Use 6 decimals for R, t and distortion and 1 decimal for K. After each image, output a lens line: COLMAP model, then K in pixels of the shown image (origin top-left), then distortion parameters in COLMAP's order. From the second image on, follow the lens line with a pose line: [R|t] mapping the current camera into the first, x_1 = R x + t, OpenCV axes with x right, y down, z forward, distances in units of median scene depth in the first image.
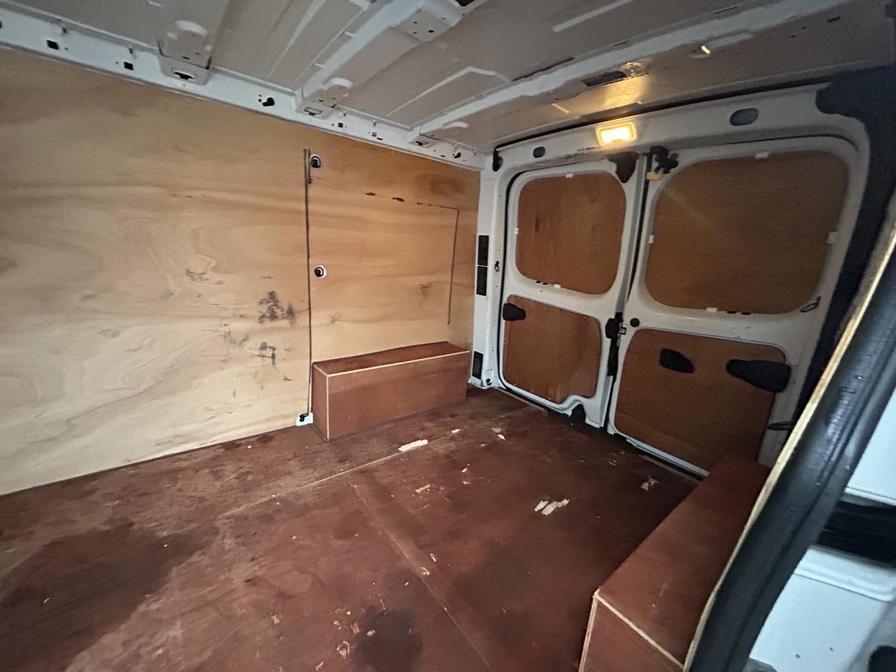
lens RADIAL K [[362.9, 0, 449.0], [0, 362.9, 335.9], [0, 0, 1]] dist [0.000267, -0.000166]
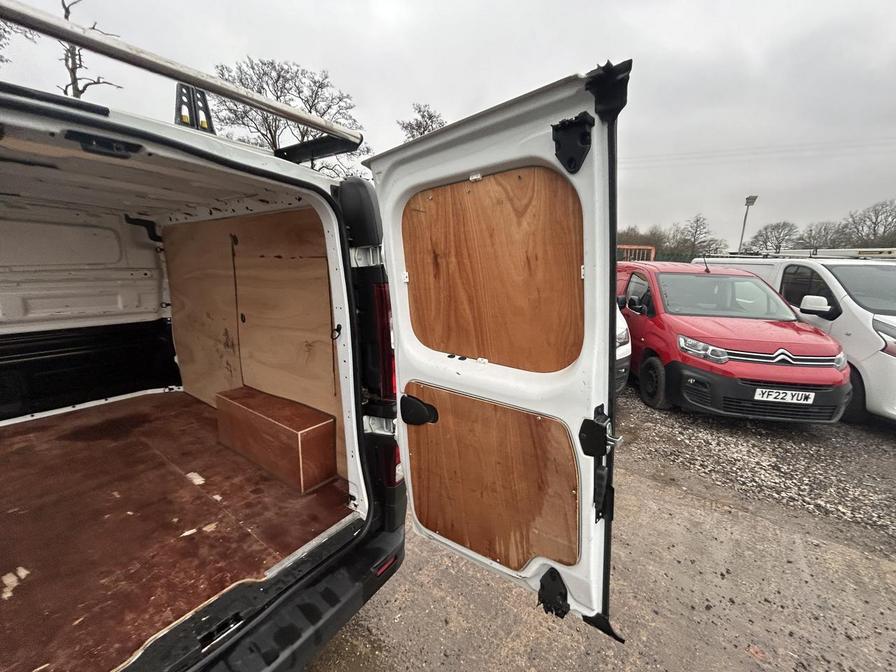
lens RADIAL K [[362.9, 0, 449.3], [0, 362.9, 336.8], [0, 0, 1]] dist [0.000267, -0.000166]
pose [[0.253407, 0.116171, -0.960359, 1.208016], [-0.231089, 0.971290, 0.056517, -0.387965], [0.939352, 0.207607, 0.272977, 1.459493]]
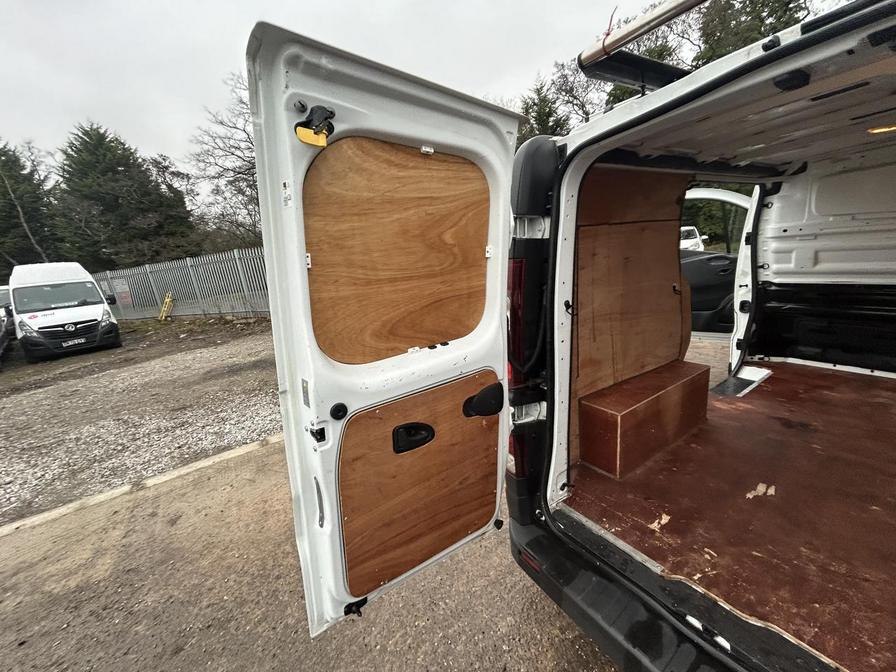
lens RADIAL K [[362.9, 0, 448.3], [0, 362.9, 336.4], [0, 0, 1]] dist [0.000267, -0.000166]
pose [[-0.995064, -0.009247, 0.098807, 0.978264], [0.037835, 0.885102, 0.463856, -0.424490], [-0.091743, 0.465305, -0.880383, 1.608160]]
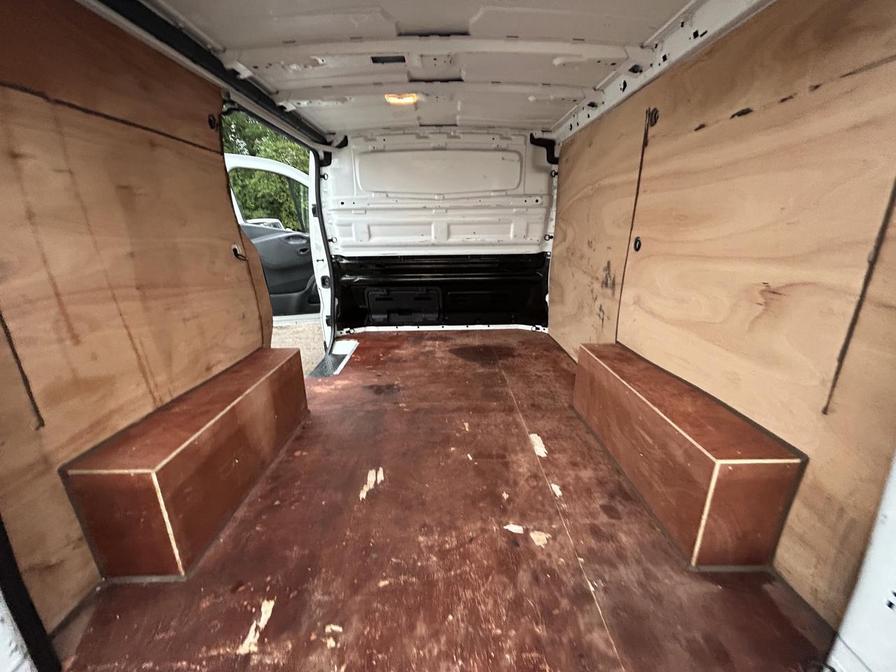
lens RADIAL K [[362.9, 0, 448.0], [0, 362.9, 336.1], [0, 0, 1]] dist [0.000267, -0.000166]
pose [[-0.626497, 0.162261, -0.762347, 0.706015], [-0.222869, 0.899959, 0.374704, -0.220103], [0.746881, 0.404655, -0.527658, 1.301466]]
